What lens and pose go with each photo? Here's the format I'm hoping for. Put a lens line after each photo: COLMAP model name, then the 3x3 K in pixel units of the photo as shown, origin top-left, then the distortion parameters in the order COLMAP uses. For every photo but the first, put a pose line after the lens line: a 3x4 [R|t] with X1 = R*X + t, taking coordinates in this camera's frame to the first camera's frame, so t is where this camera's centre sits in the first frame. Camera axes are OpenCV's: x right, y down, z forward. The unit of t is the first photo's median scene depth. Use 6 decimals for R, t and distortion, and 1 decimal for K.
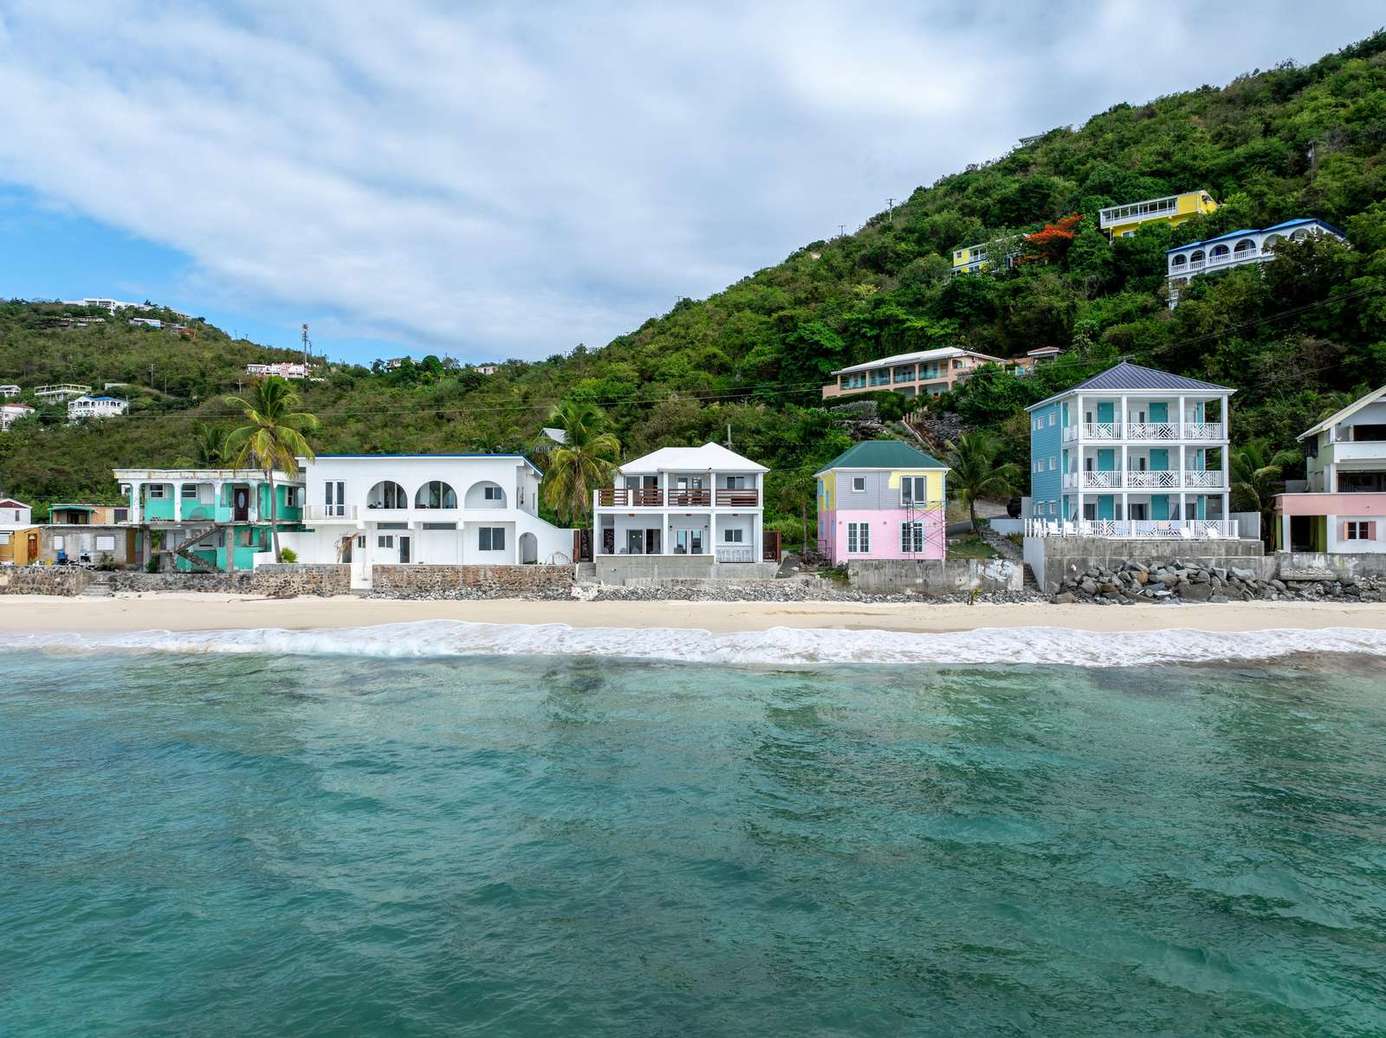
lens RADIAL K [[976.5, 0, 697.5], [0, 976.5, 520.8], [0, 0, 1]] dist [-0.049619, 0.010950]
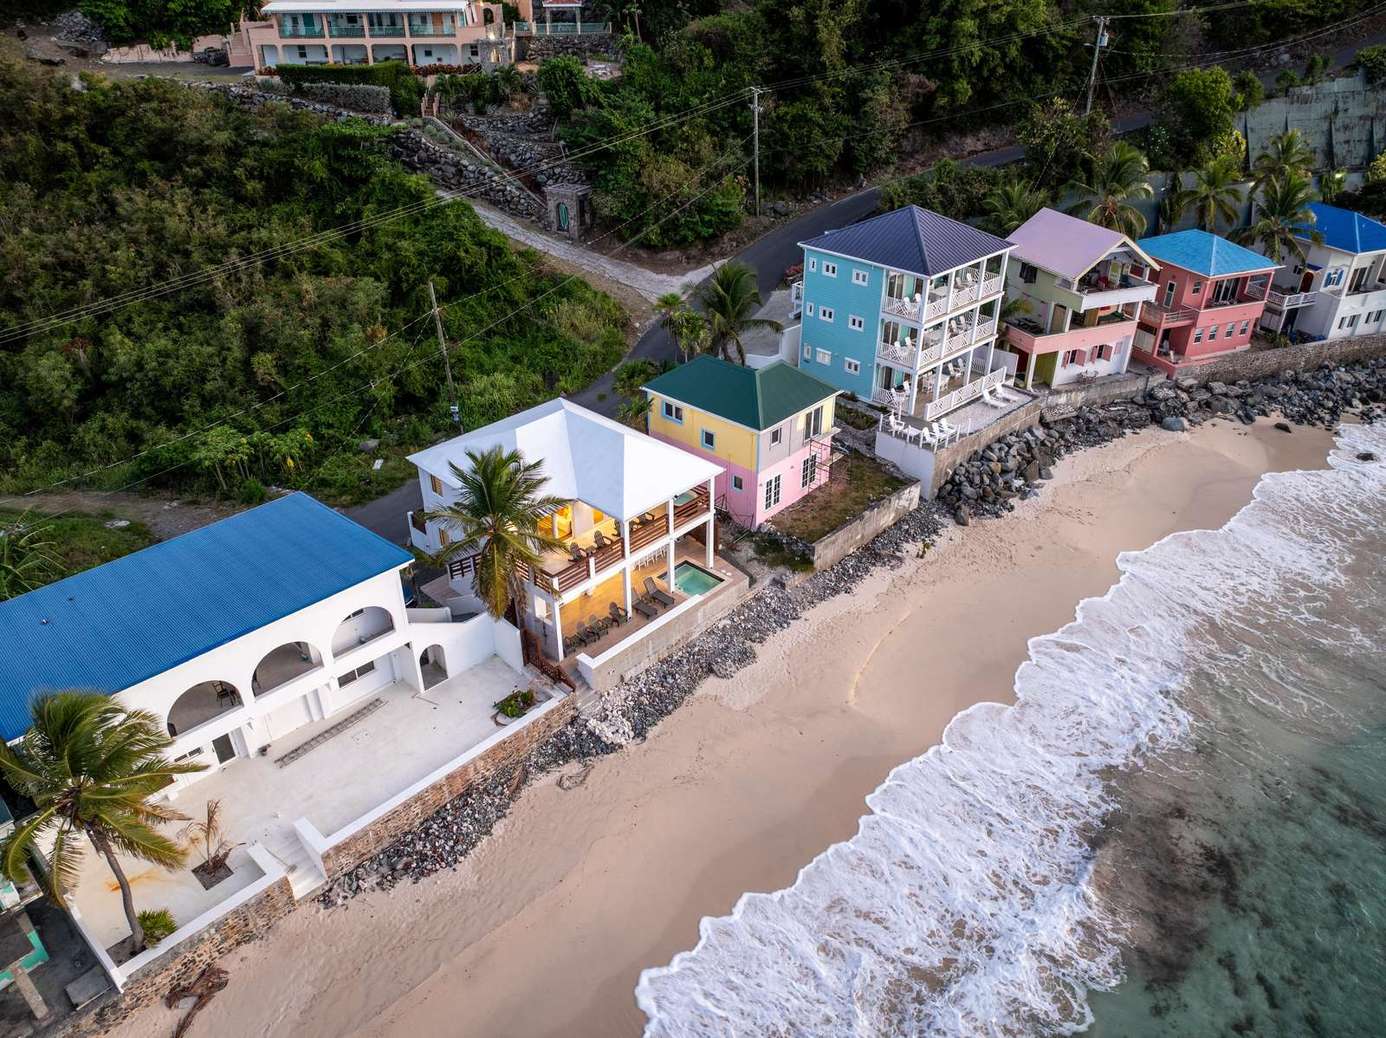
lens RADIAL K [[976.5, 0, 689.1], [0, 976.5, 510.6], [0, 0, 1]] dist [-0.049619, 0.010950]
pose [[0.693207, -0.367206, 0.620181, -0.442029], [-0.004417, 0.858299, 0.513132, -0.421451], [-0.720725, -0.358445, 0.593357, 0.521738]]
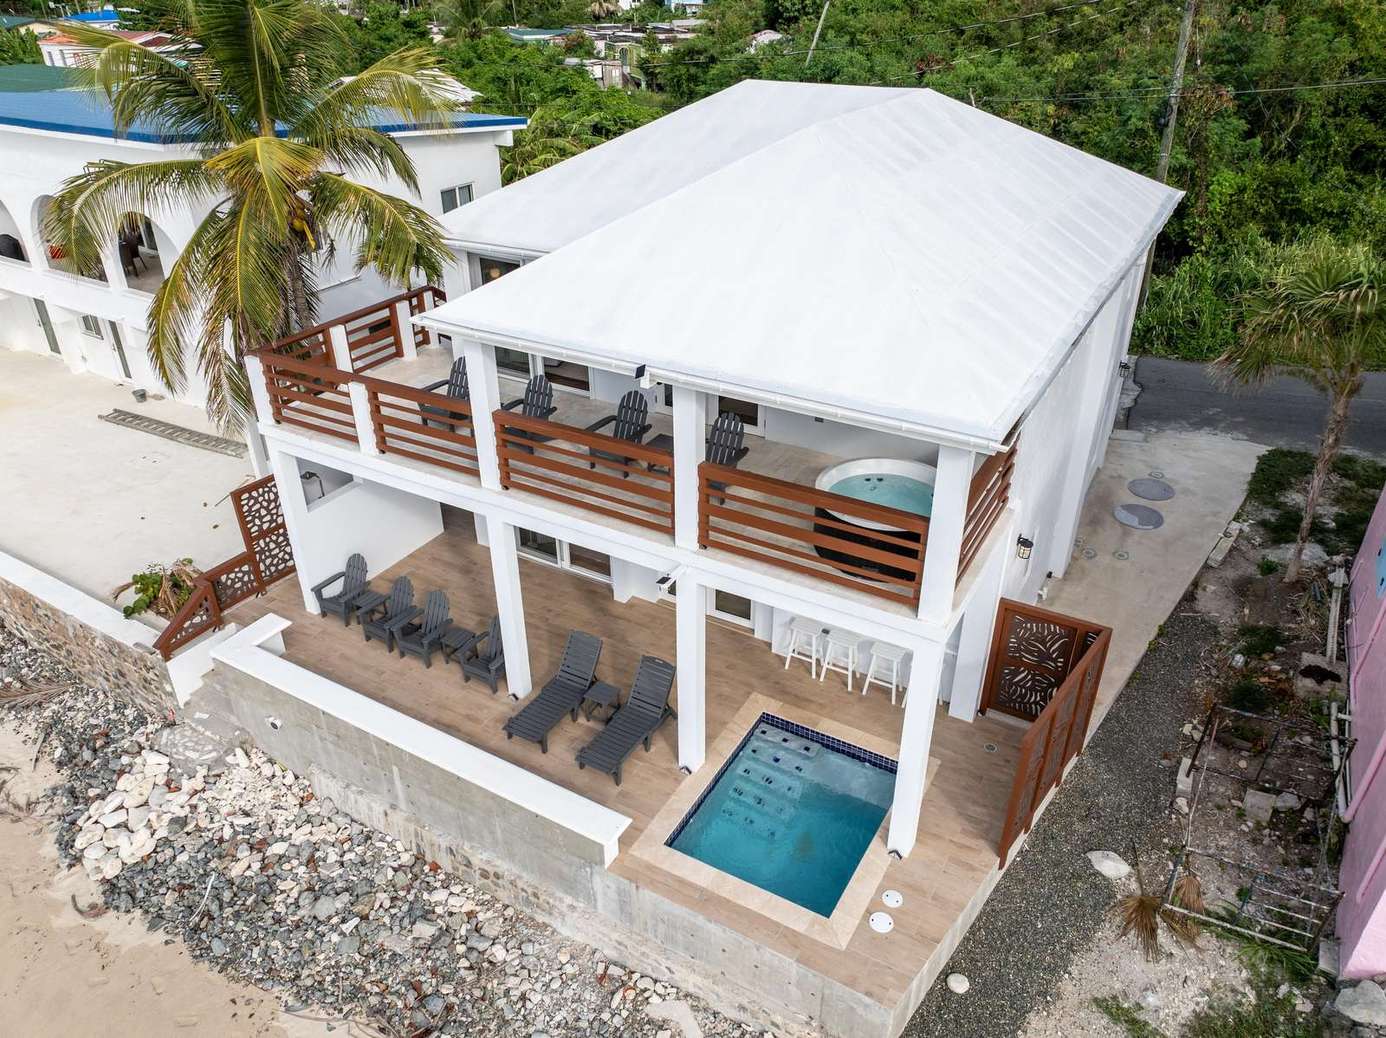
lens RADIAL K [[976.5, 0, 693.9], [0, 976.5, 517.5], [0, 0, 1]] dist [-0.049619, 0.010950]
pose [[0.859002, 0.252916, -0.445140, 0.096782], [0.007091, 0.863499, 0.504300, -0.111661], [0.511924, -0.436351, 0.739954, 0.846018]]
